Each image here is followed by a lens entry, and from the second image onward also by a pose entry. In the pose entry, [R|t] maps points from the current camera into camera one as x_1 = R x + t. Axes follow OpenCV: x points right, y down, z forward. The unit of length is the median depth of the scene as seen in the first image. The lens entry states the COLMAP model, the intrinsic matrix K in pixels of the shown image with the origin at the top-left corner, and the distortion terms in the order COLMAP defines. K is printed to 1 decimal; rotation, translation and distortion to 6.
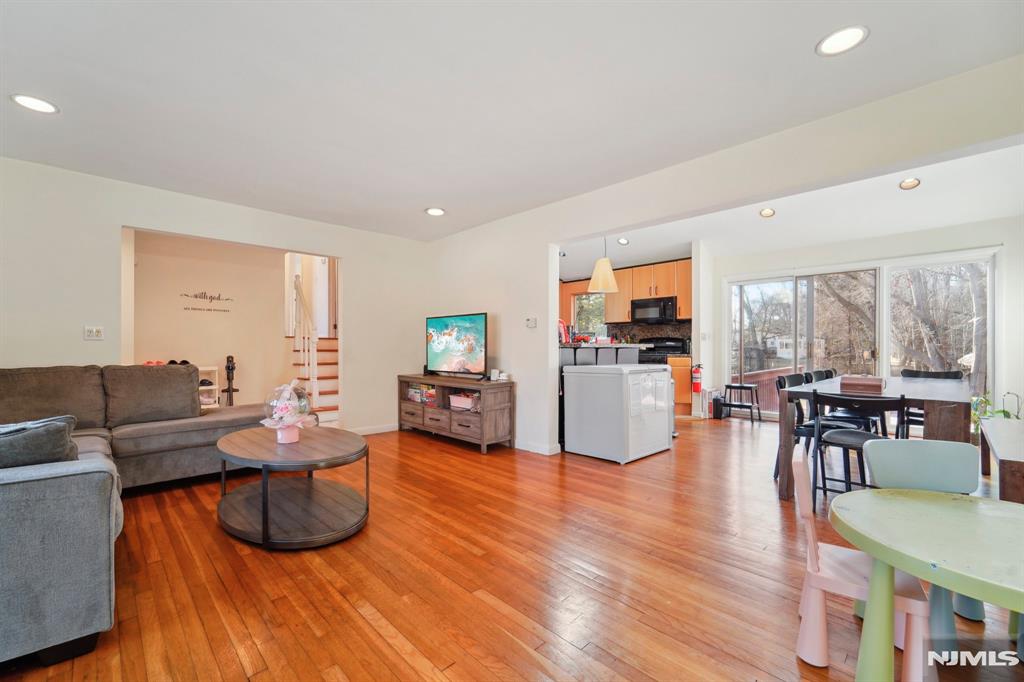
lens RADIAL K [[425.1, 0, 513.2], [0, 425.1, 341.2], [0, 0, 1]] dist [0.008098, -0.003780]
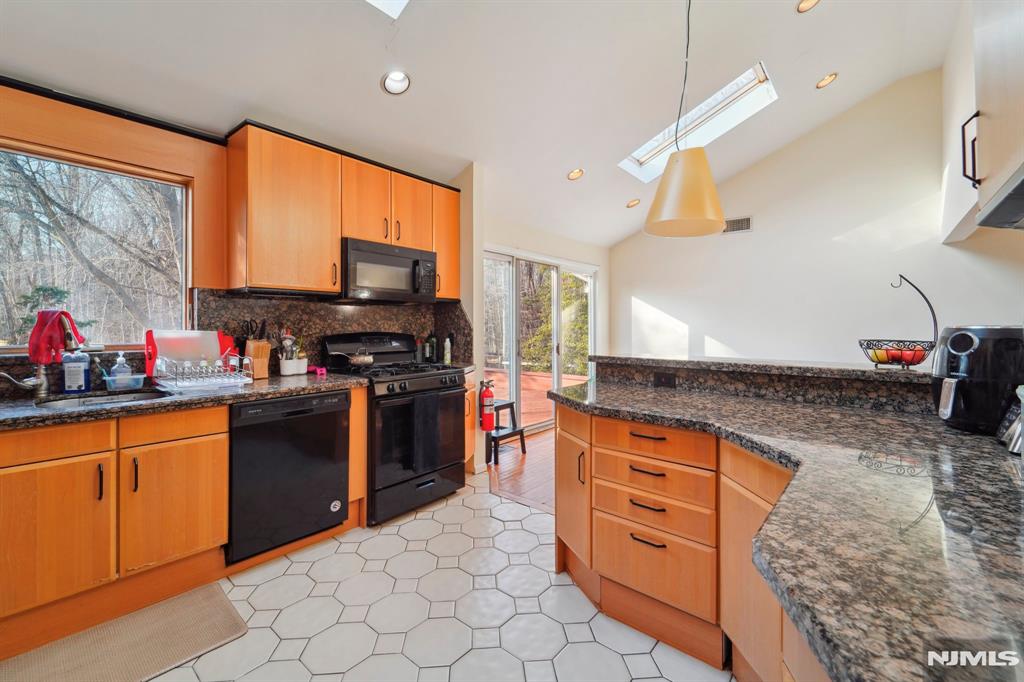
lens RADIAL K [[425.1, 0, 520.7], [0, 425.1, 321.6], [0, 0, 1]] dist [0.008098, -0.003780]
pose [[-0.103695, 0.012547, 0.994530, -0.126727], [-0.004859, 0.999902, -0.013122, -0.016912], [-0.994597, -0.006193, -0.103624, 0.925018]]
